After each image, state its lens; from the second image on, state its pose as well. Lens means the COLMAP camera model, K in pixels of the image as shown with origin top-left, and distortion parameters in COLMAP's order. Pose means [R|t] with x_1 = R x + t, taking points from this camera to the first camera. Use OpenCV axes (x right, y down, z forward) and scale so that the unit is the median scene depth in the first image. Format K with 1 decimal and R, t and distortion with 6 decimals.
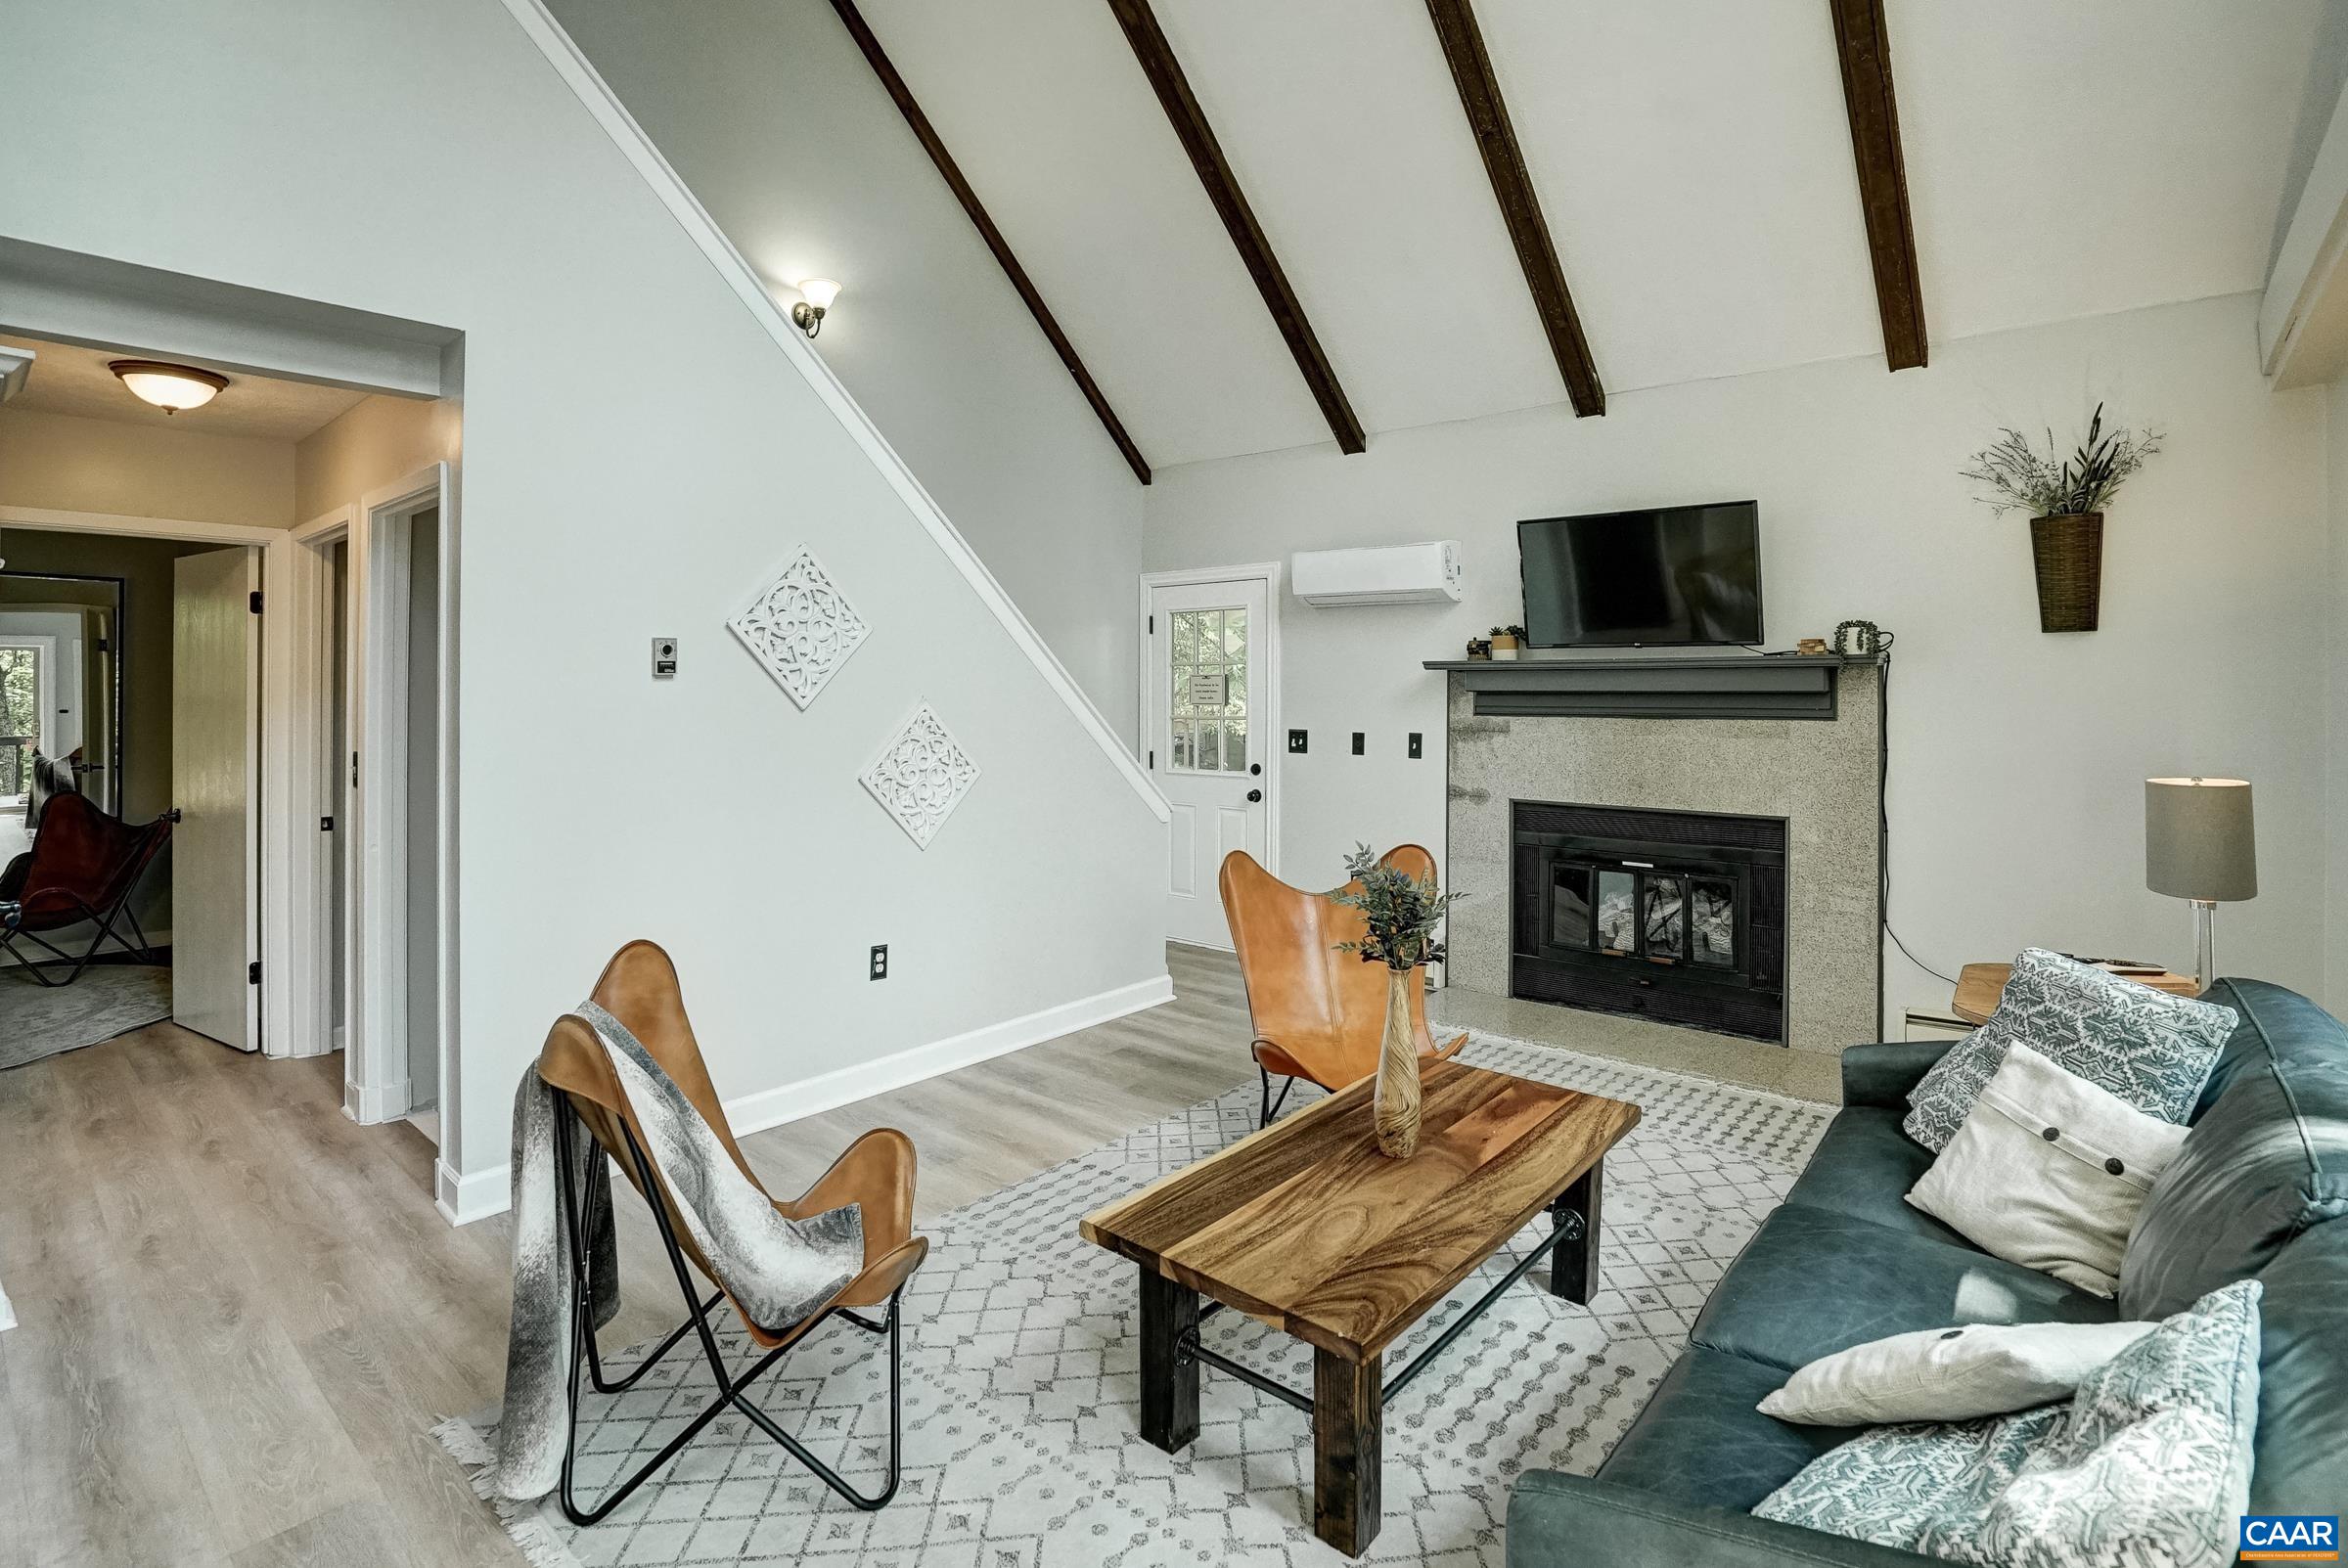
lens RADIAL K [[1119.9, 0, 1181.1], [0, 1119.9, 690.2], [0, 0, 1]] dist [-0.063630, 0.024059]
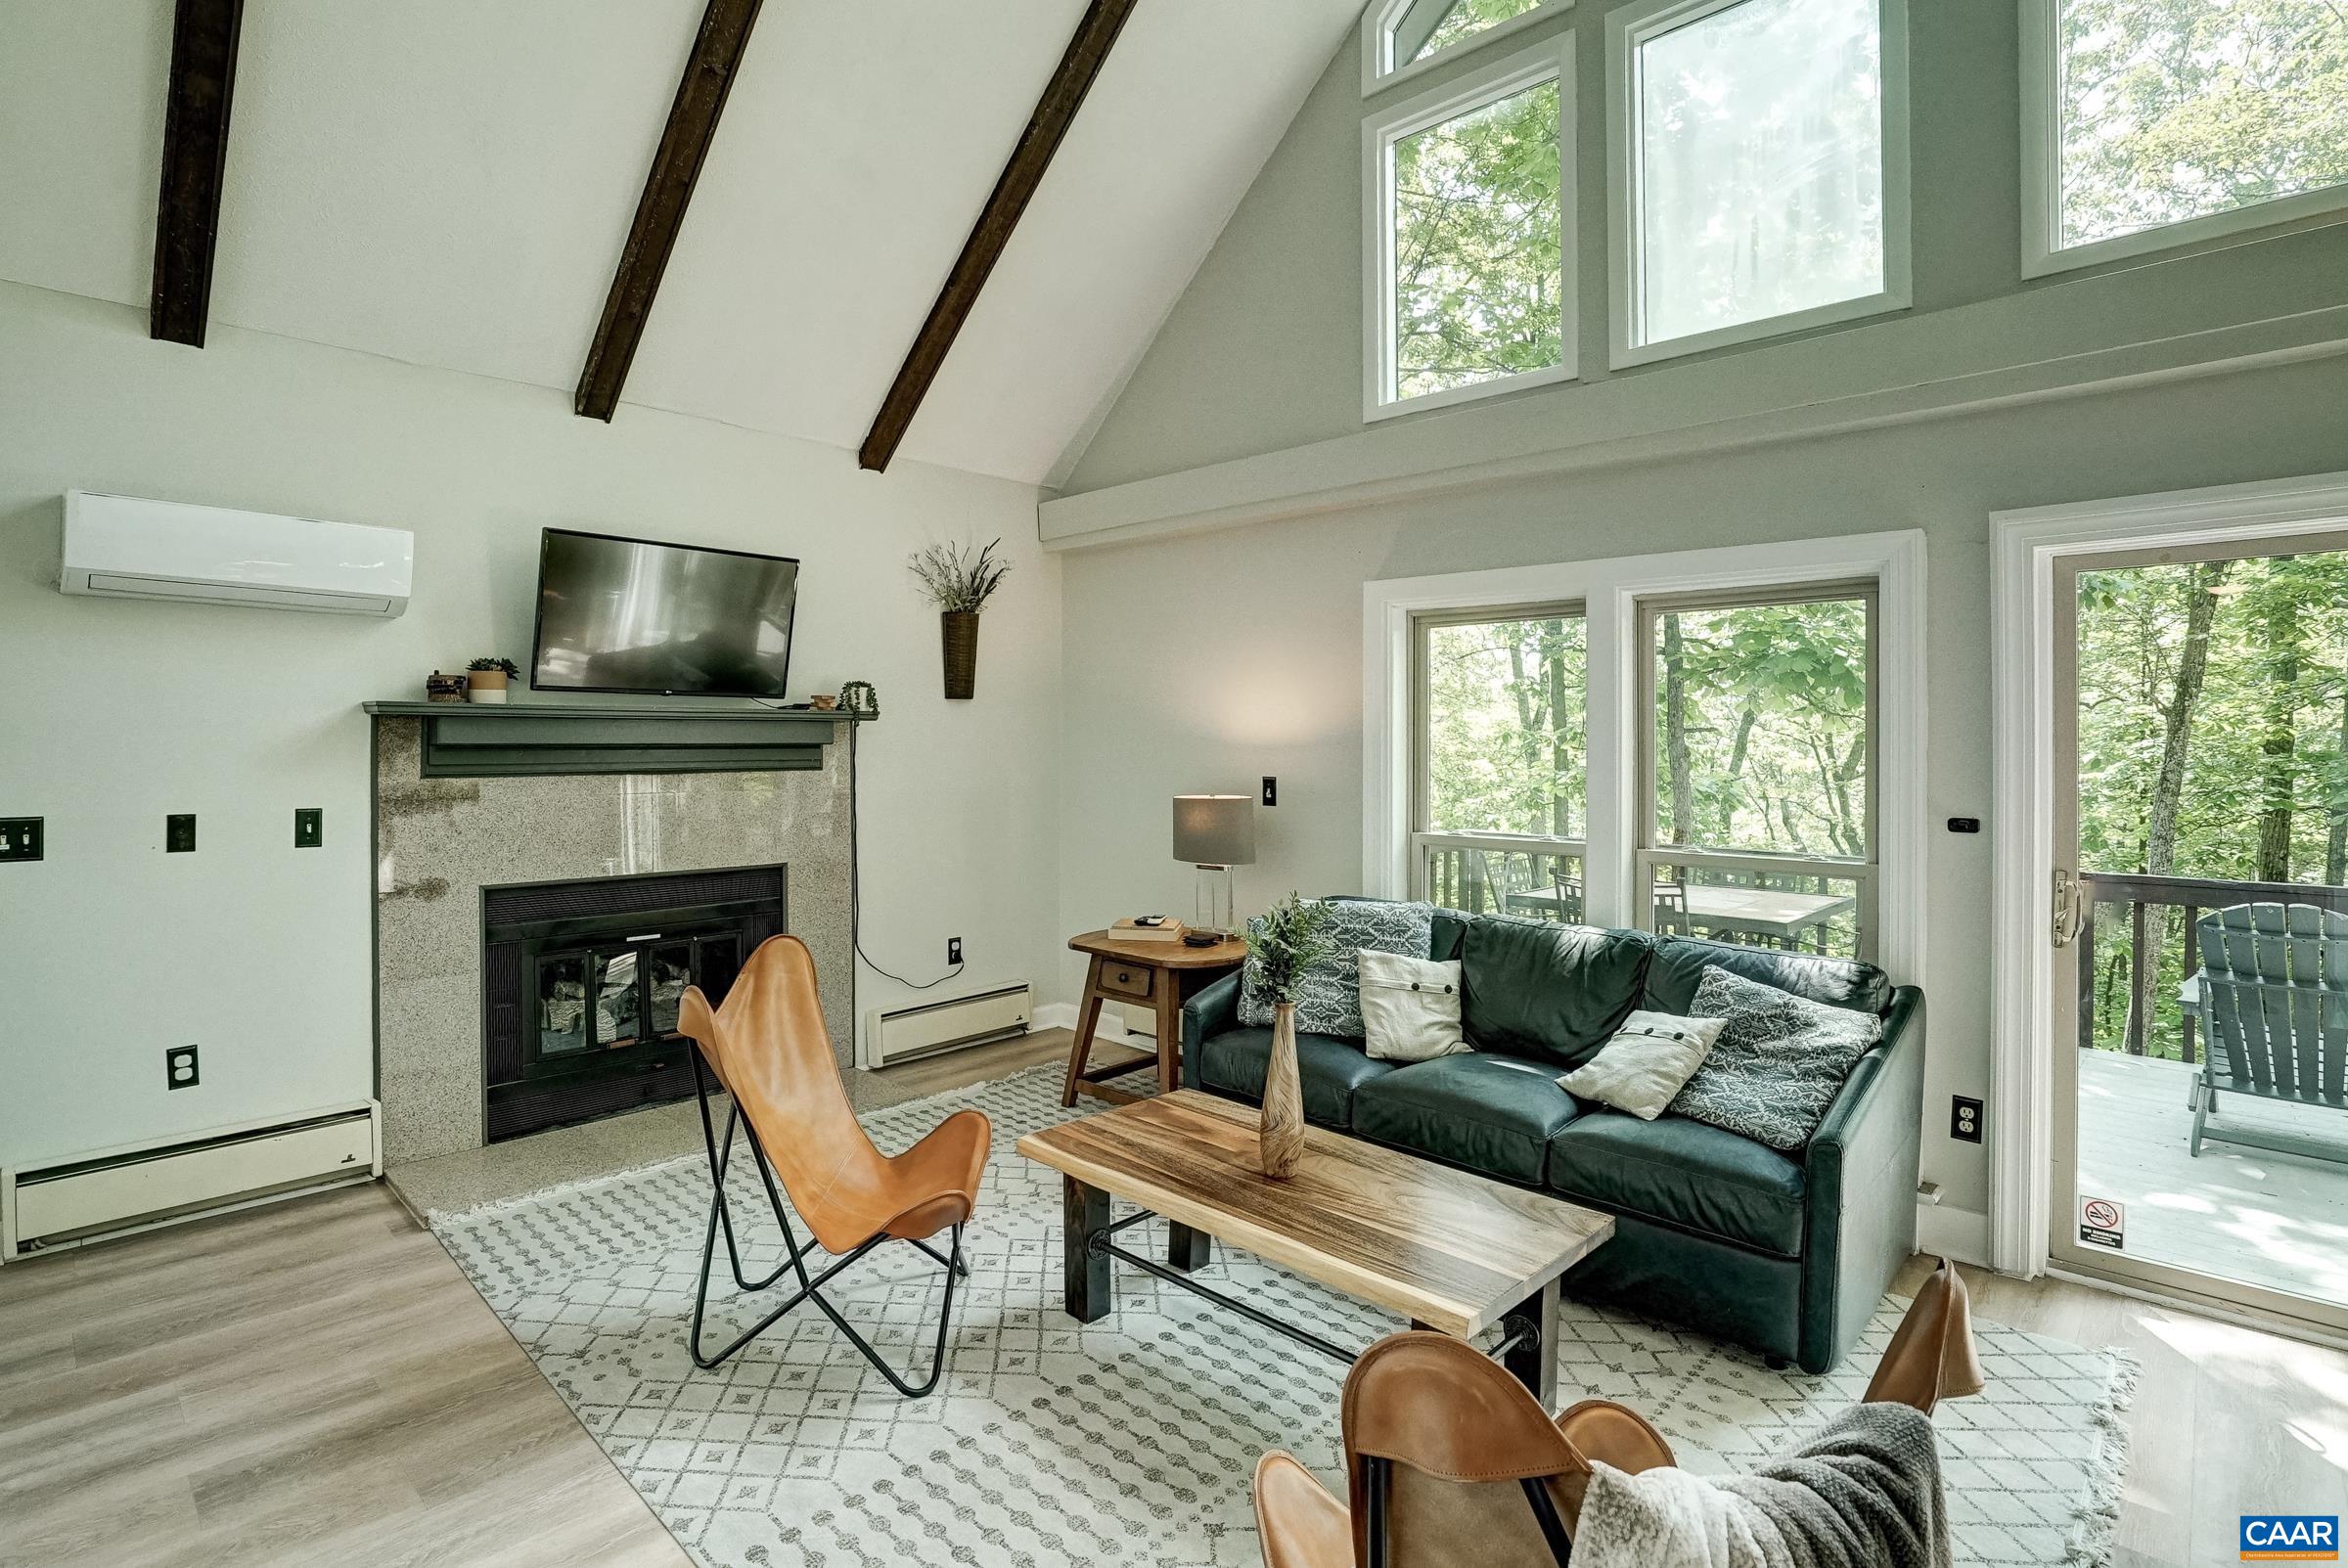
lens RADIAL K [[1131.0, 0, 1139.3], [0, 1131.0, 754.7], [0, 0, 1]] dist [-0.064691, 0.024587]
pose [[0.086591, -0.012178, 0.996170, -0.520360], [0.000181, 0.999925, 0.012208, -0.001621], [-0.996244, -0.000876, 0.086587, 0.604638]]
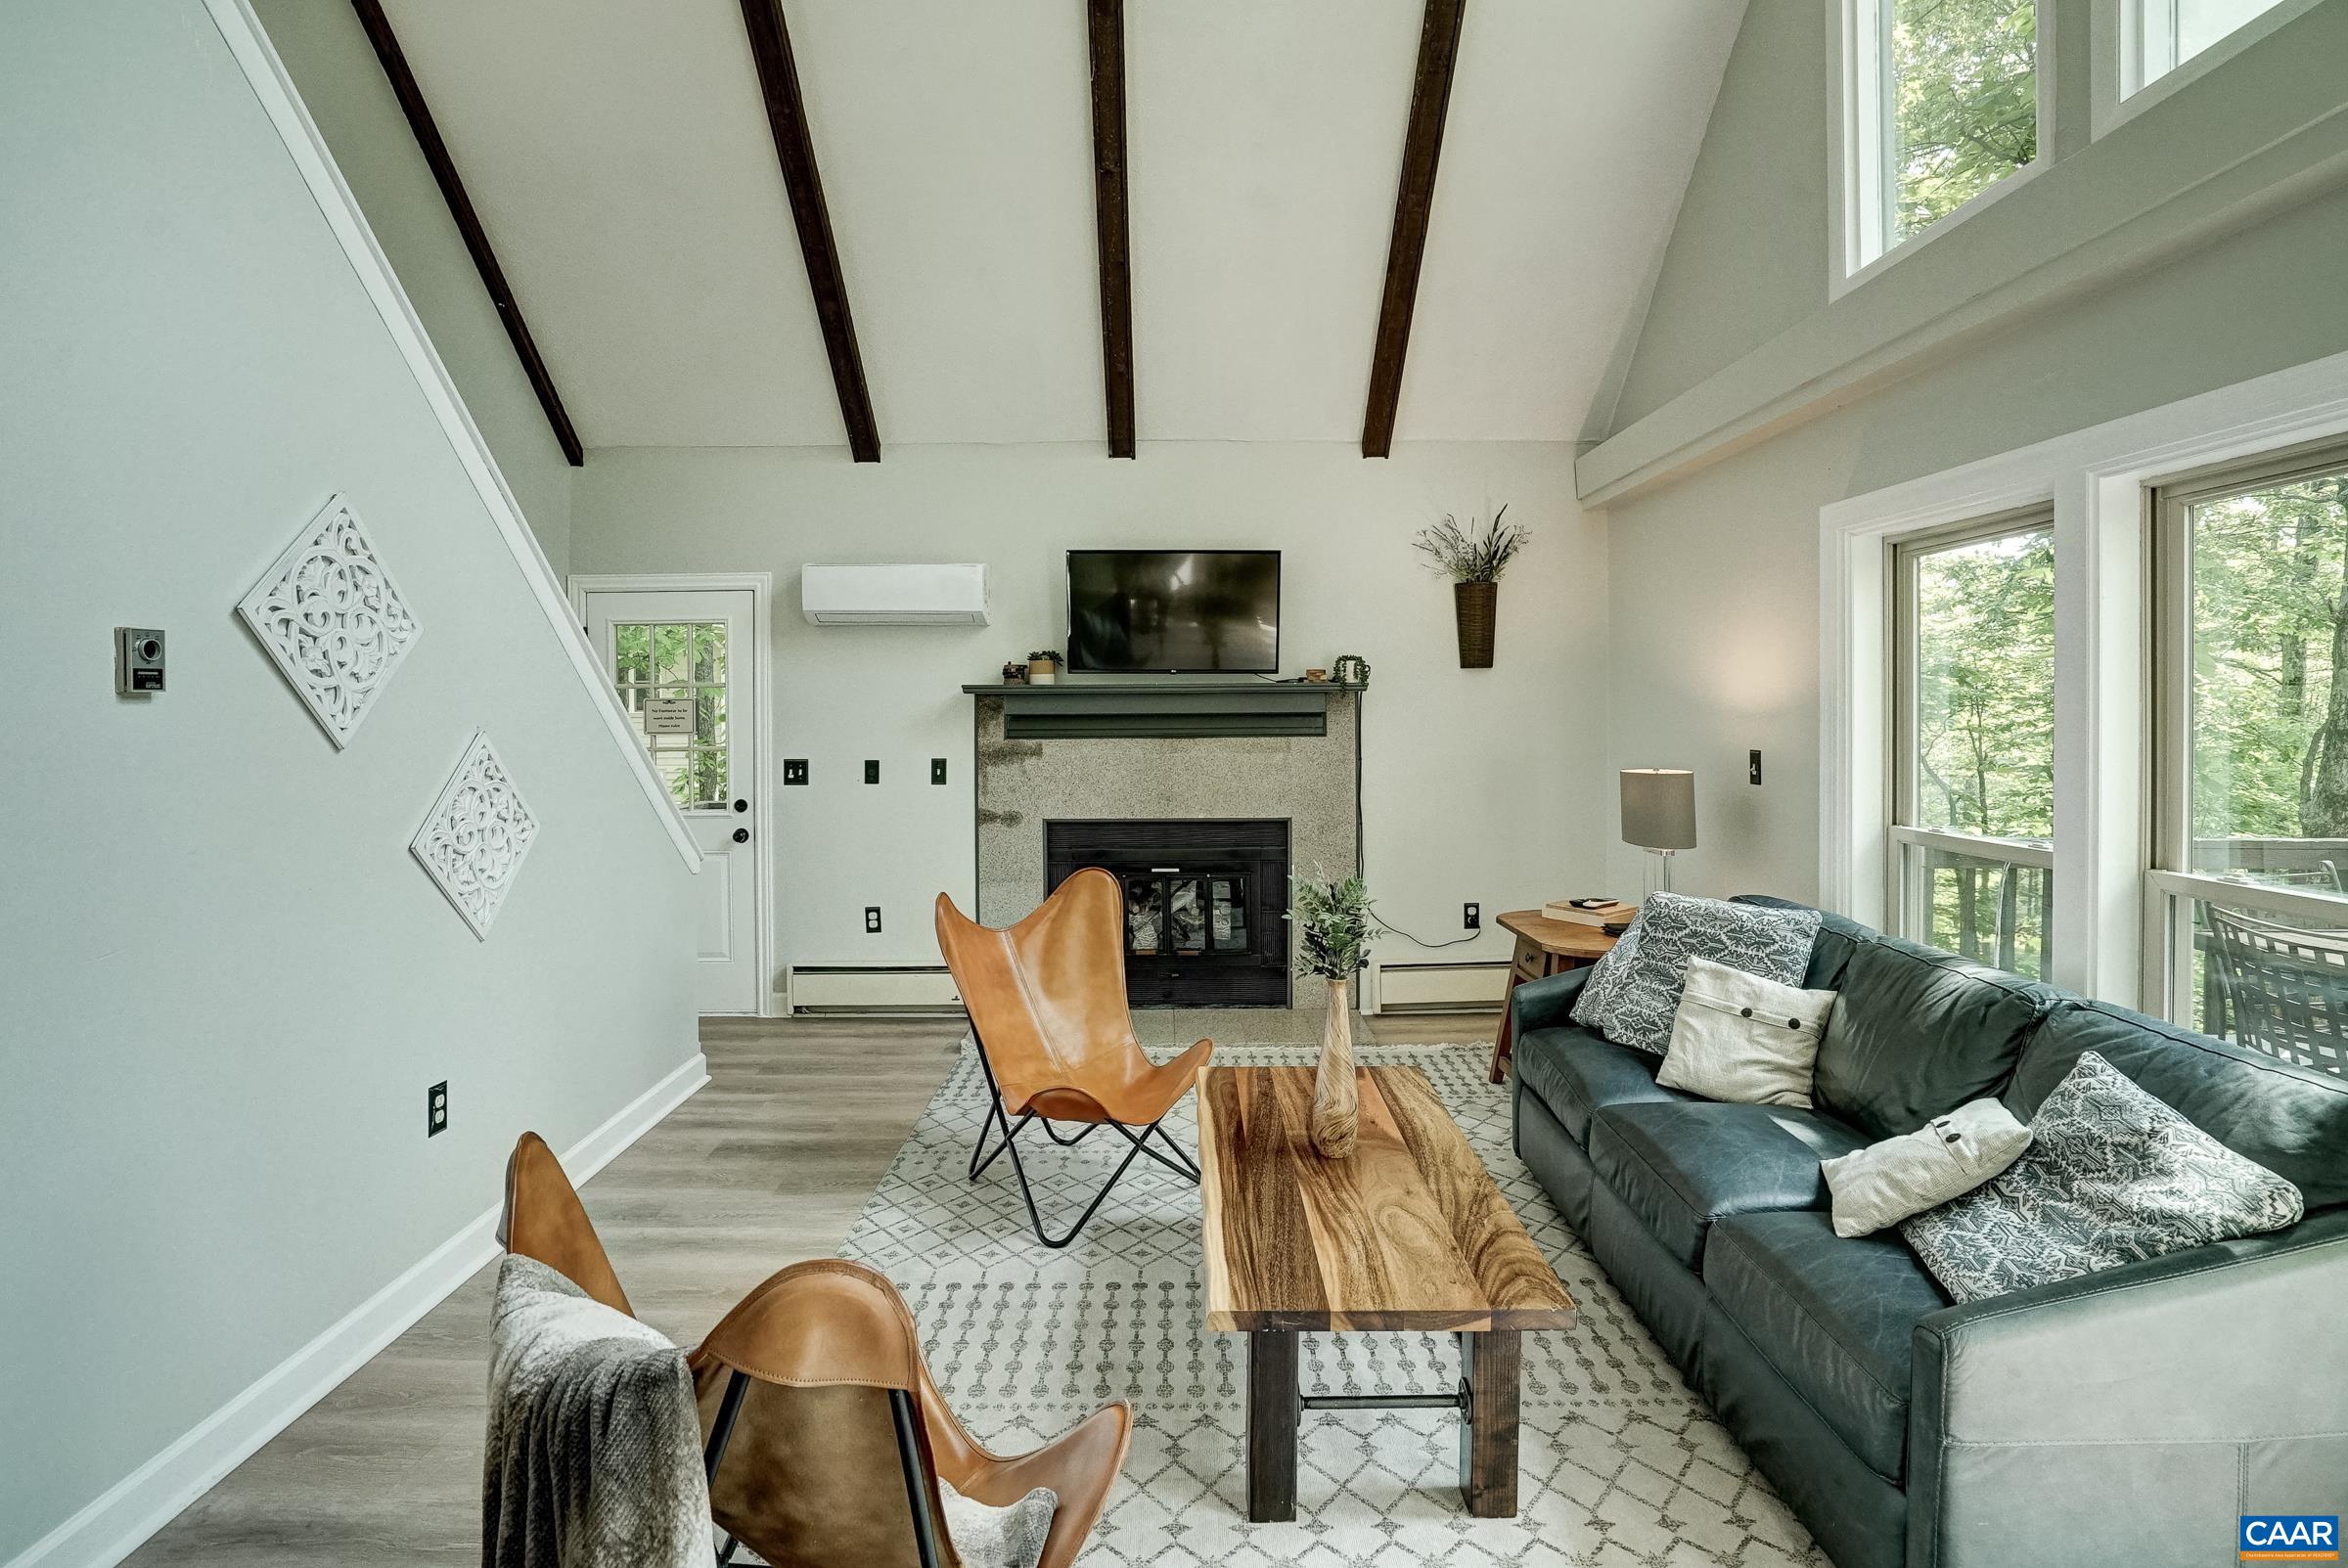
lens RADIAL K [[1092.0, 0, 1174.8], [0, 1092.0, 742.3], [0, 0, 1]] dist [-0.063047, 0.022789]
pose [[0.760183, -0.022784, 0.649309, -0.333566], [0.007223, 0.999620, 0.026619, 0.000356], [-0.649669, -0.015546, 0.760059, 0.188775]]
